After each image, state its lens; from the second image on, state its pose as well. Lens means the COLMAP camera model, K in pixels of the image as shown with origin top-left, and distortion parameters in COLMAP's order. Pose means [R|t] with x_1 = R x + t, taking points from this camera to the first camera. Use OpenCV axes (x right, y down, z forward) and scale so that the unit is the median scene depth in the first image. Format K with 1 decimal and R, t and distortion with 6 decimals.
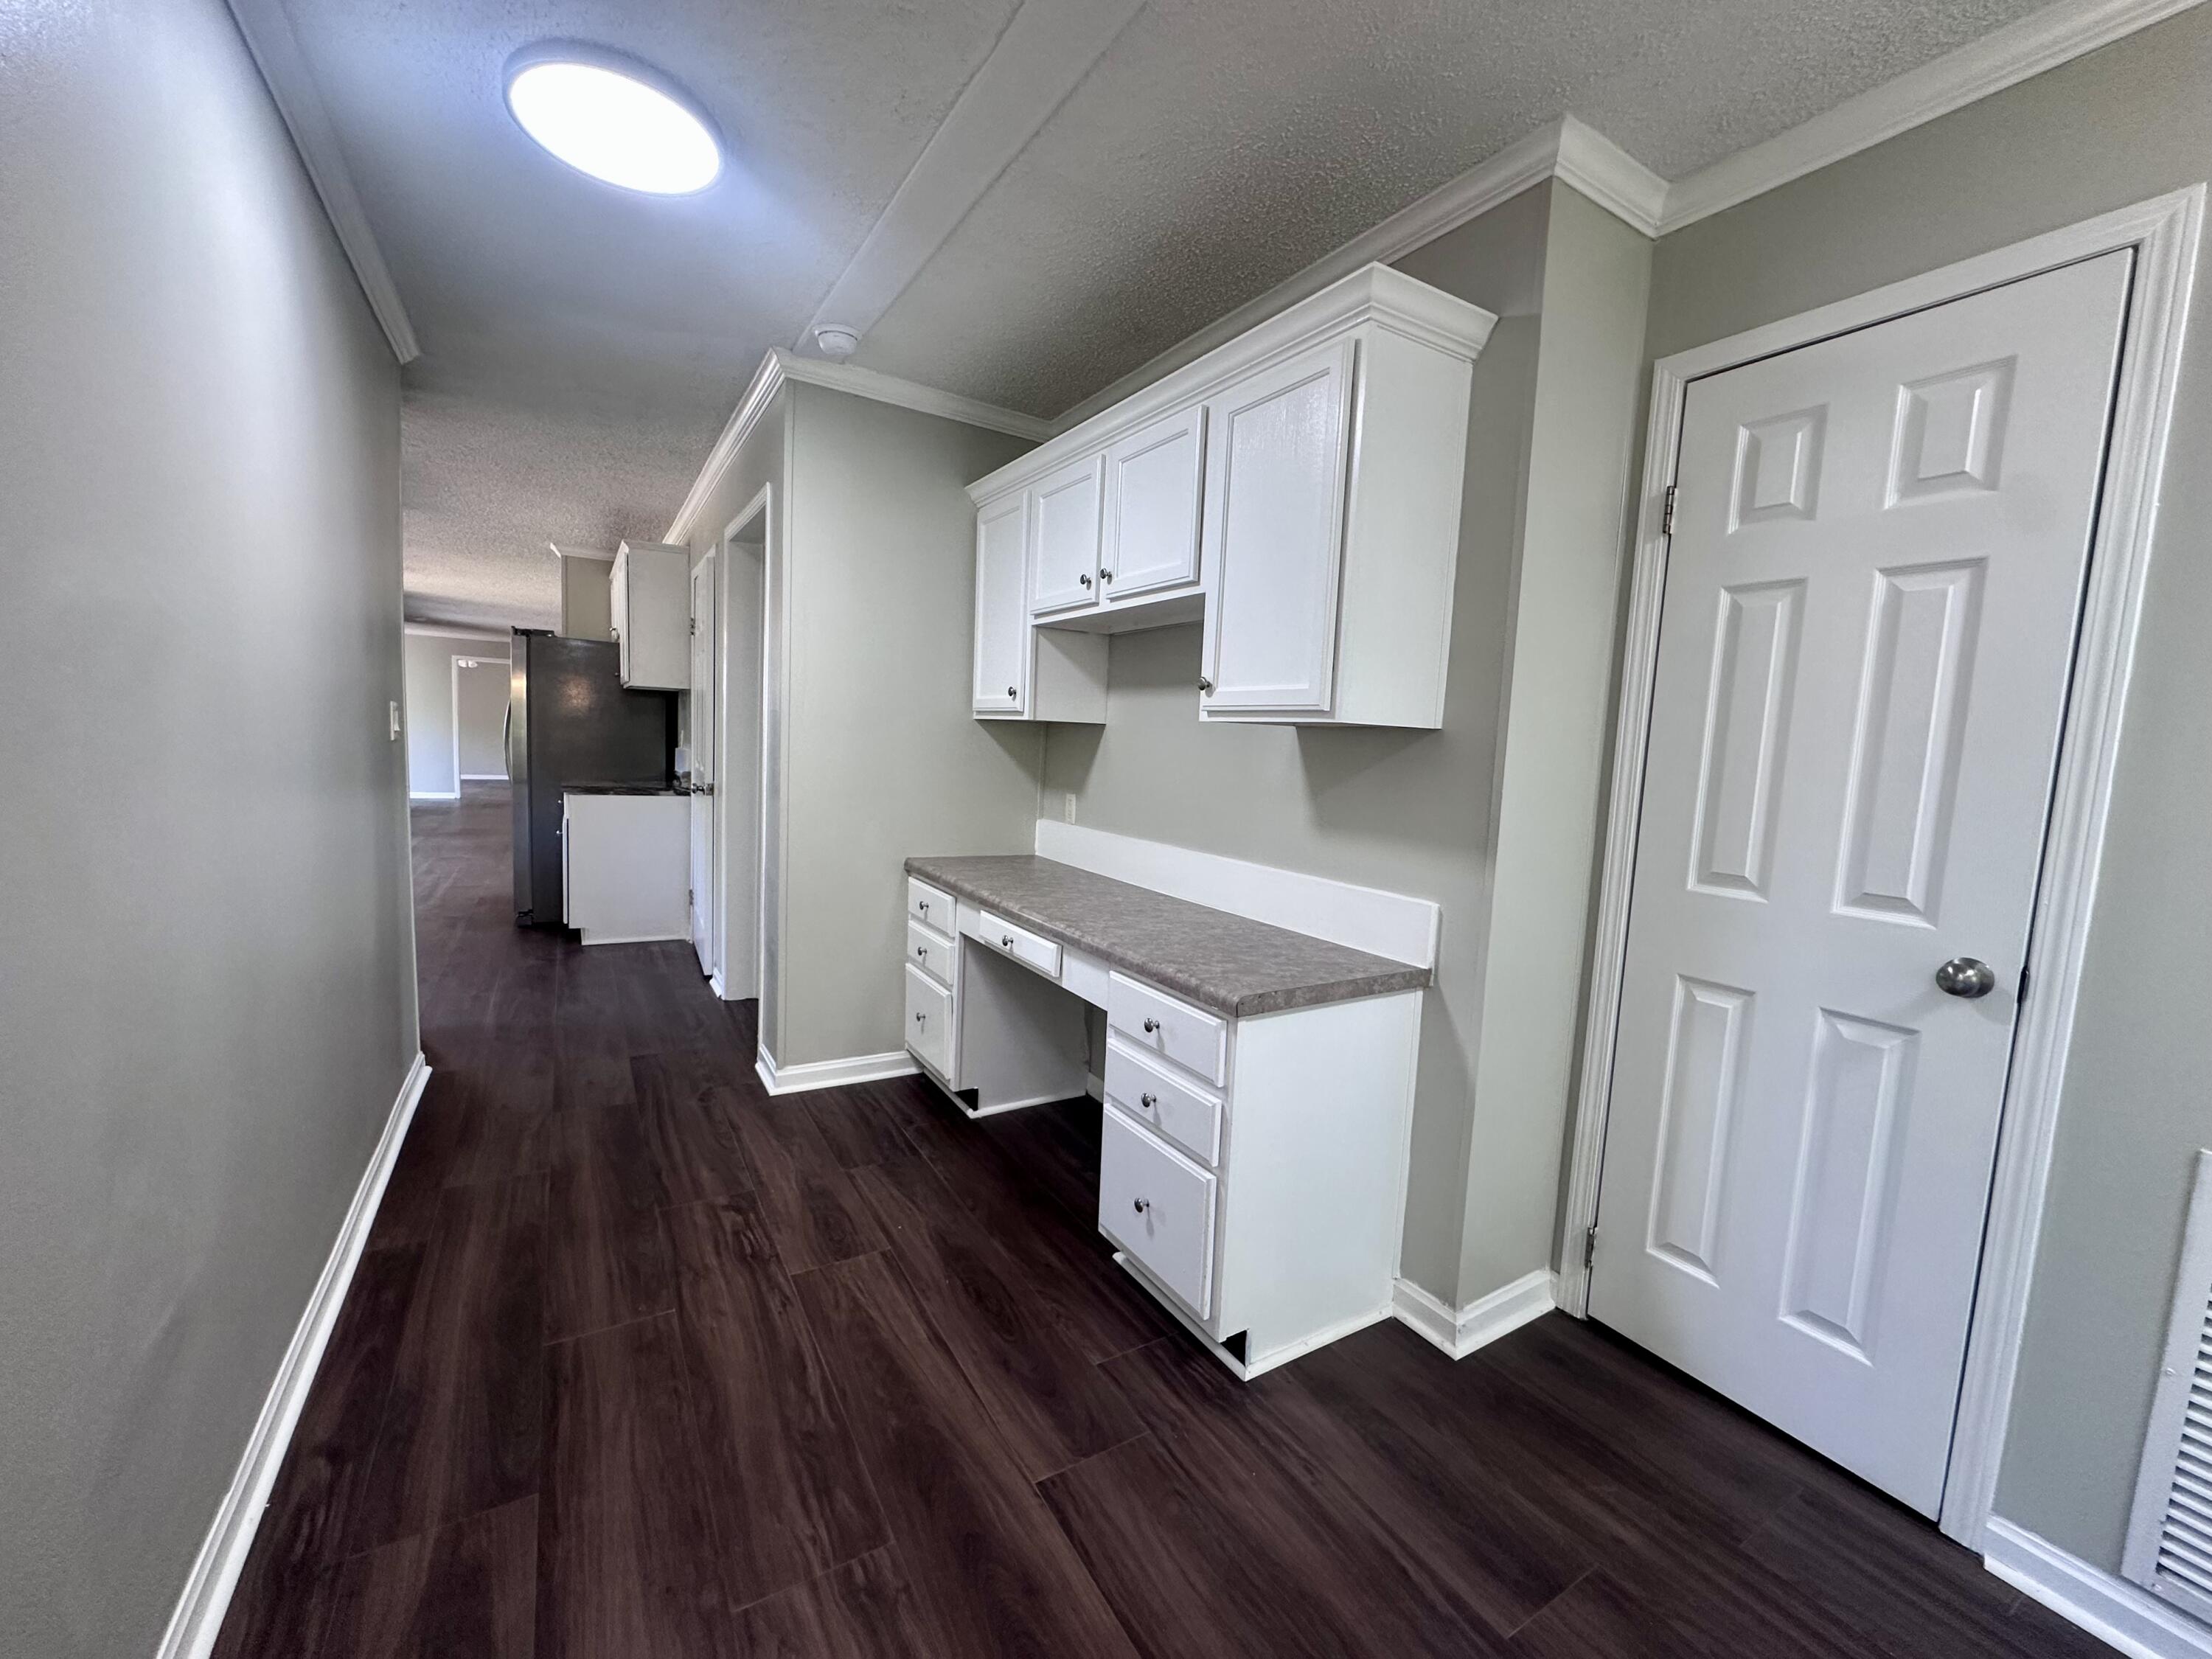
lens RADIAL K [[885.6, 0, 1110.4], [0, 885.6, 832.8], [0, 0, 1]] dist [-0.001038, -0.002683]
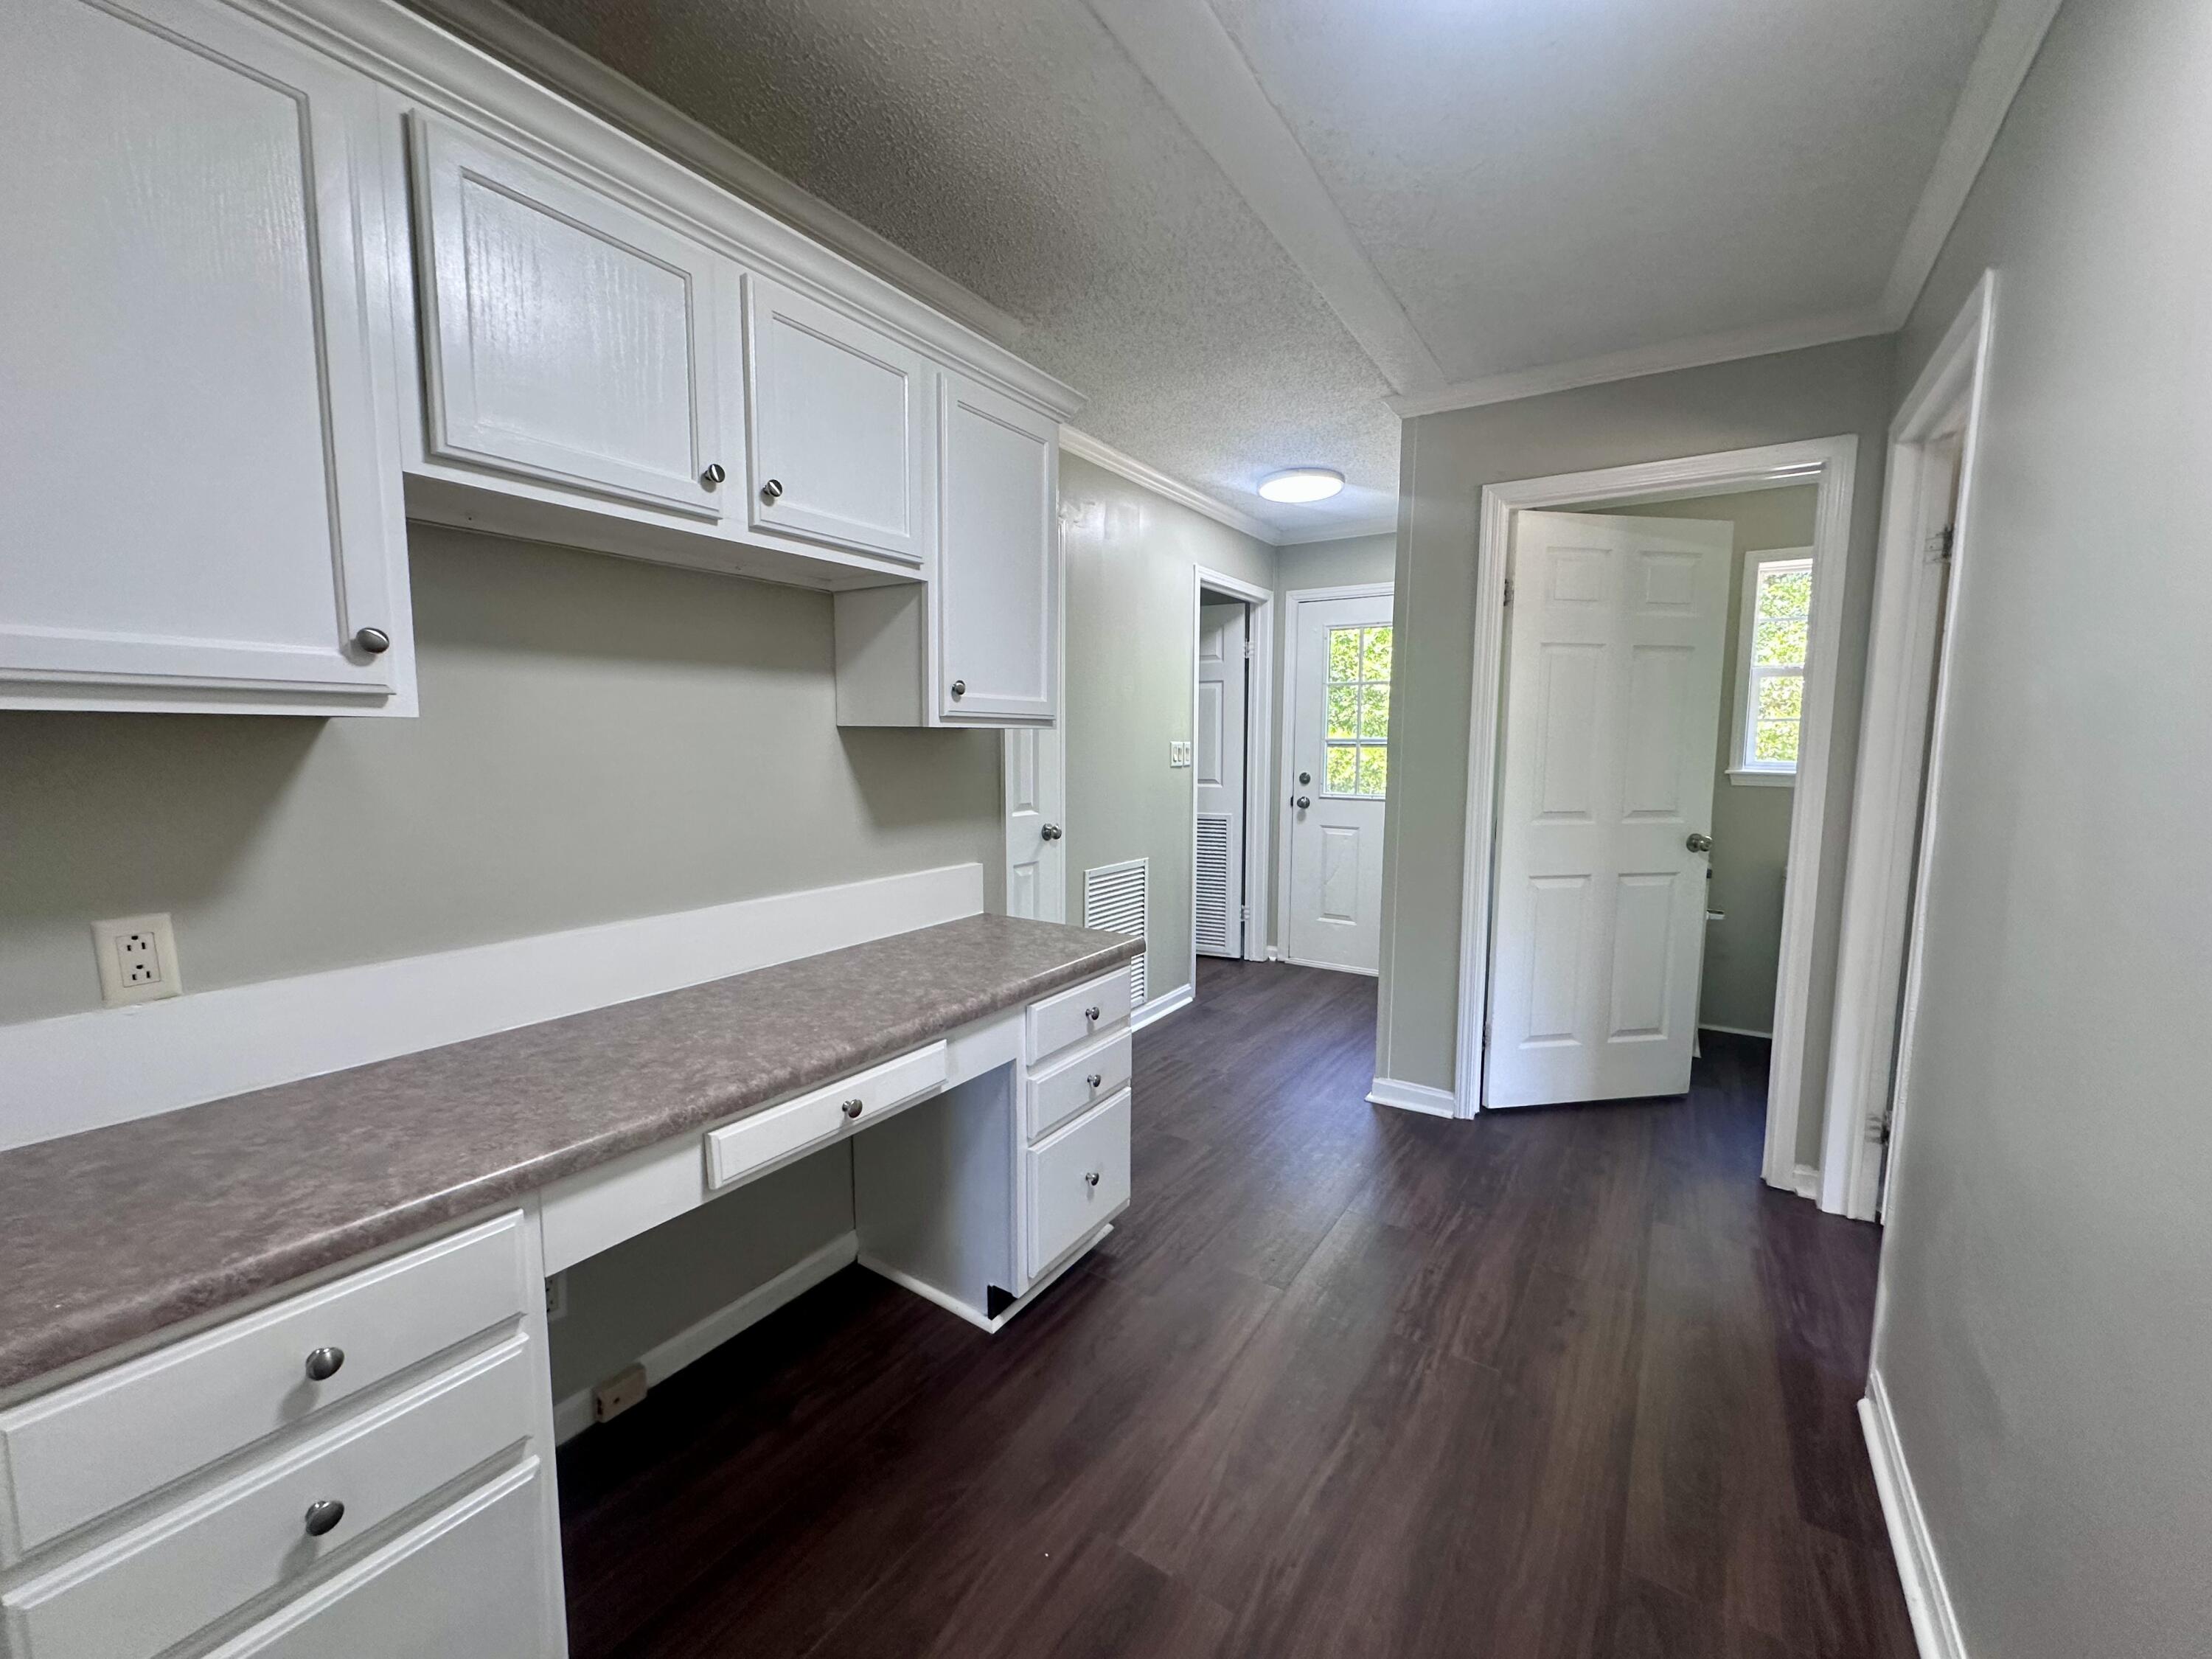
lens RADIAL K [[882.9, 0, 1105.0], [0, 882.9, 831.1], [0, 0, 1]] dist [-0.003809, 0.000385]
pose [[-0.421255, -0.145871, 0.895134, -0.880567], [0.065320, 0.979538, 0.190365, -0.203312], [-0.904587, 0.138662, -0.403107, 1.365622]]
